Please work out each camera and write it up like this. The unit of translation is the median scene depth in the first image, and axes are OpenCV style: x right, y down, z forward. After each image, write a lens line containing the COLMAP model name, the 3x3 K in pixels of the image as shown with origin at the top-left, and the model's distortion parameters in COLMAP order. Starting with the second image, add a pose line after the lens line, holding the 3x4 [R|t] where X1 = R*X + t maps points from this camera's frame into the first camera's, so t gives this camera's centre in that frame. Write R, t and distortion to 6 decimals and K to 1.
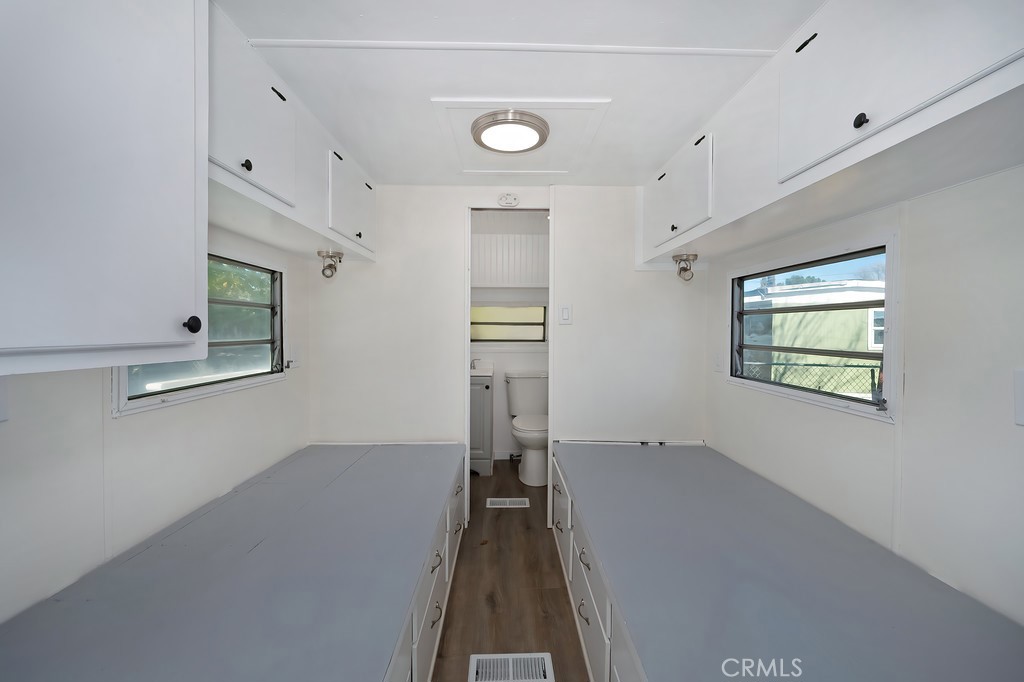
lens RADIAL K [[415.9, 0, 512.0], [0, 415.9, 335.6], [0, 0, 1]] dist [-0.000087, -0.000043]
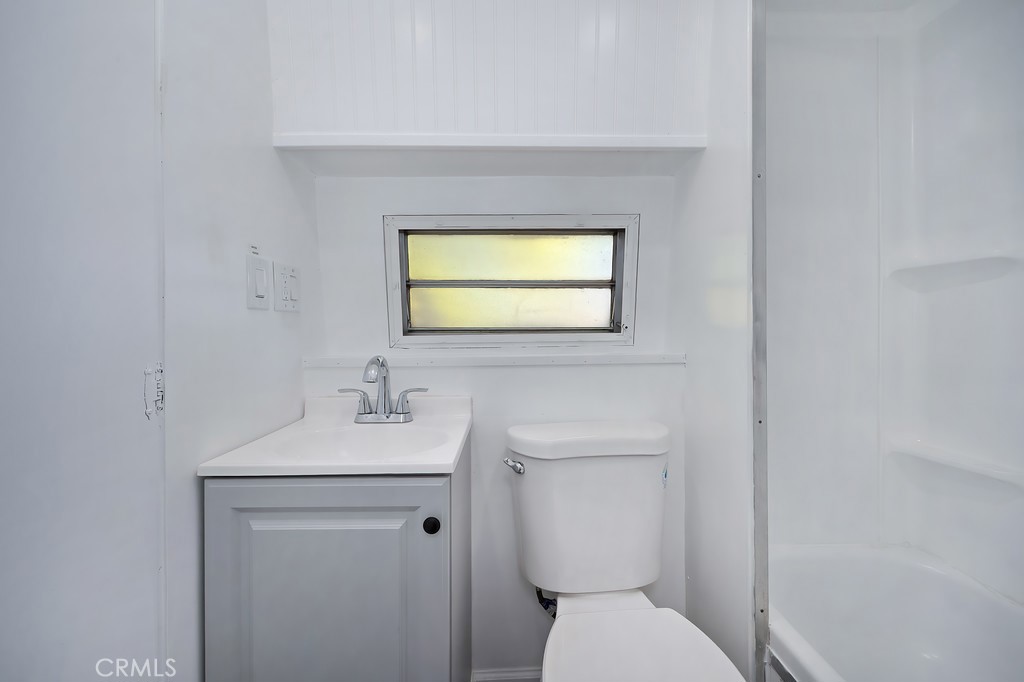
lens RADIAL K [[415.9, 0, 512.0], [0, 415.9, 335.6], [0, 0, 1]] dist [-0.000087, -0.000043]
pose [[0.999868, -0.009729, 0.013027, -0.022246], [0.009865, 0.999898, -0.010361, 0.029935], [-0.012925, 0.010488, 0.999861, 0.974715]]
